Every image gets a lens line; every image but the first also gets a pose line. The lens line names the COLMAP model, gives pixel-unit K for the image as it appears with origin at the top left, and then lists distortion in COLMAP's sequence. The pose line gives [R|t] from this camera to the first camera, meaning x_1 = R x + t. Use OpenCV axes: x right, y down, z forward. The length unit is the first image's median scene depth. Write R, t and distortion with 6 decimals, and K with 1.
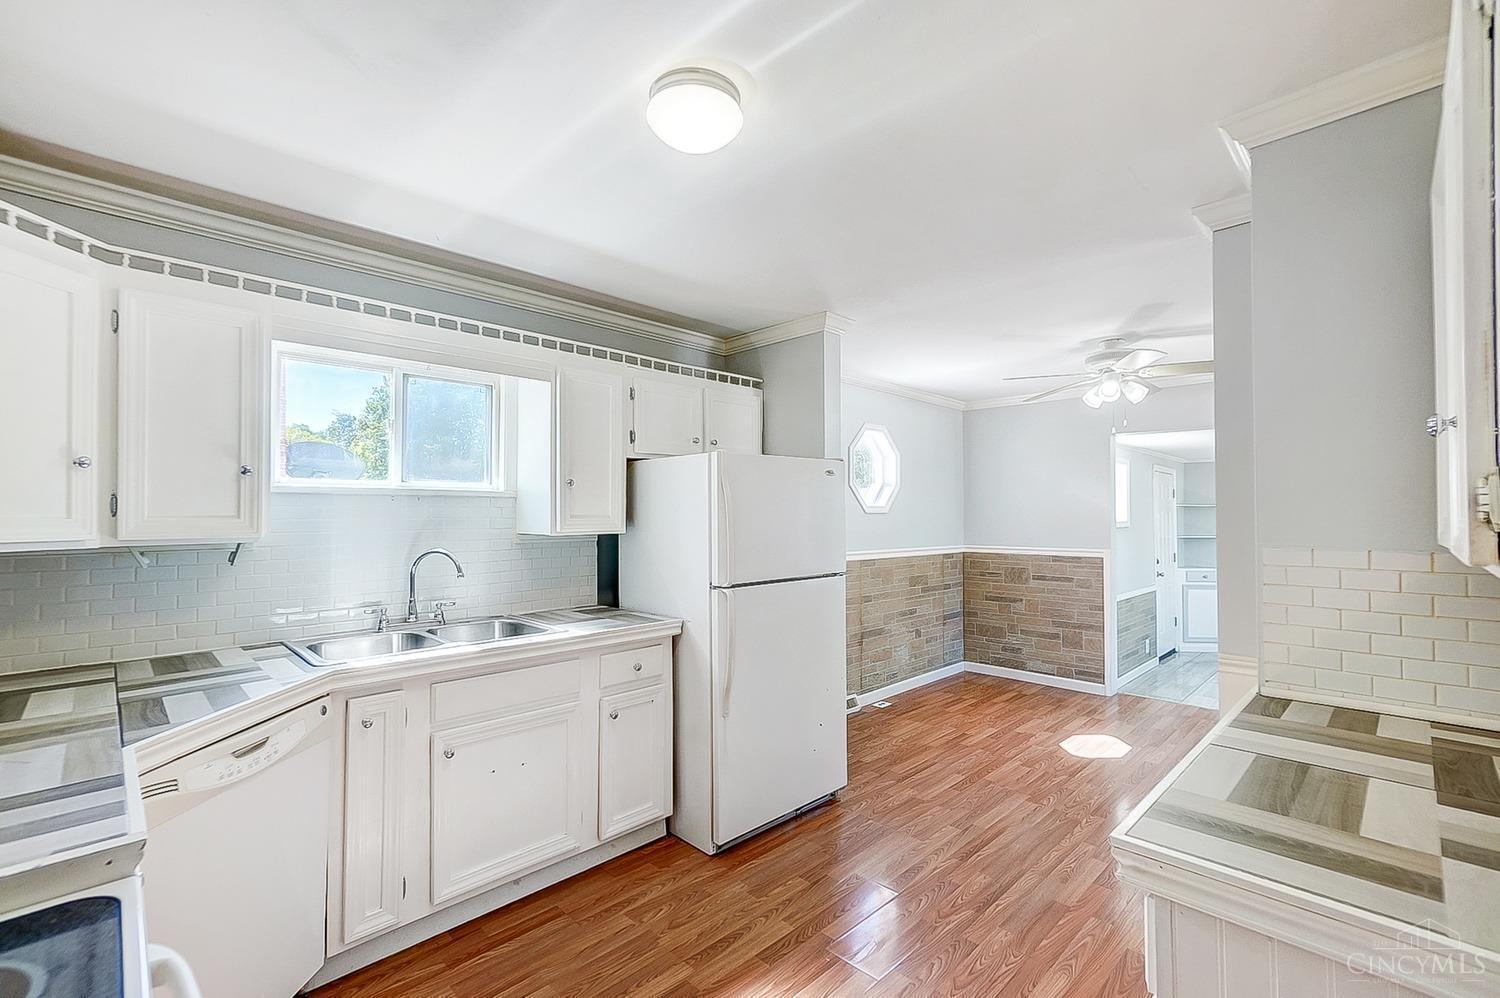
lens RADIAL K [[653.6, 0, 749.7], [0, 653.6, 501.6], [0, 0, 1]] dist [0.001580, 0.000731]
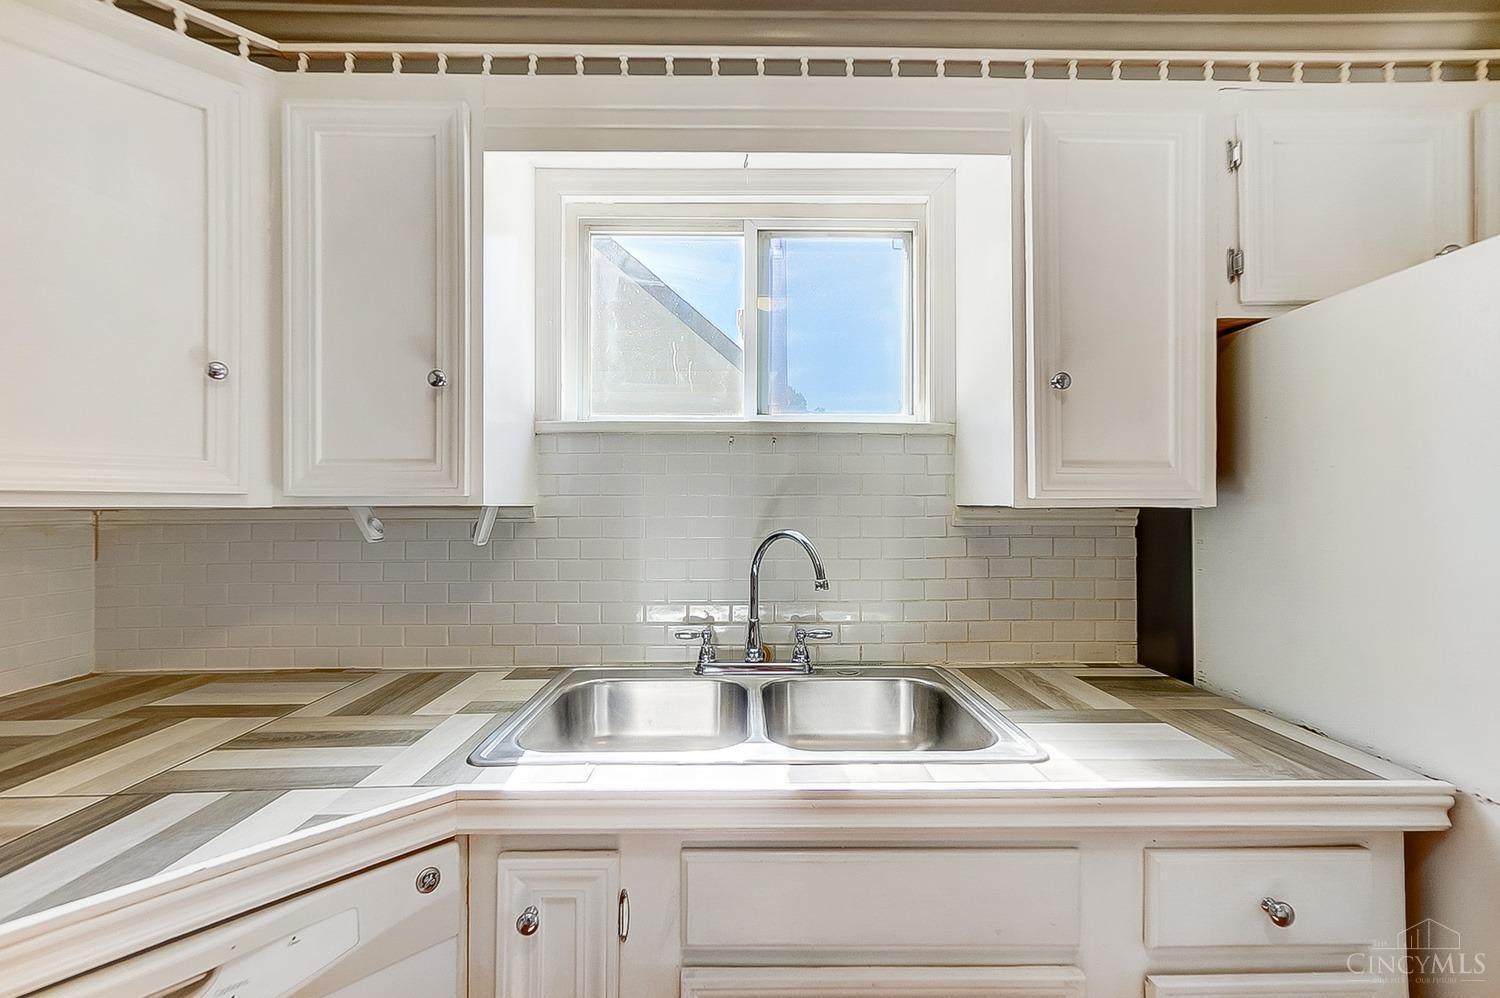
lens RADIAL K [[653.6, 0, 749.7], [0, 653.6, 501.6], [0, 0, 1]] dist [0.001580, 0.000731]
pose [[0.716866, -0.001399, -0.697210, -0.126272], [0.012311, 0.999867, 0.010653, 0.041405], [0.697102, -0.016220, 0.716788, 0.562671]]
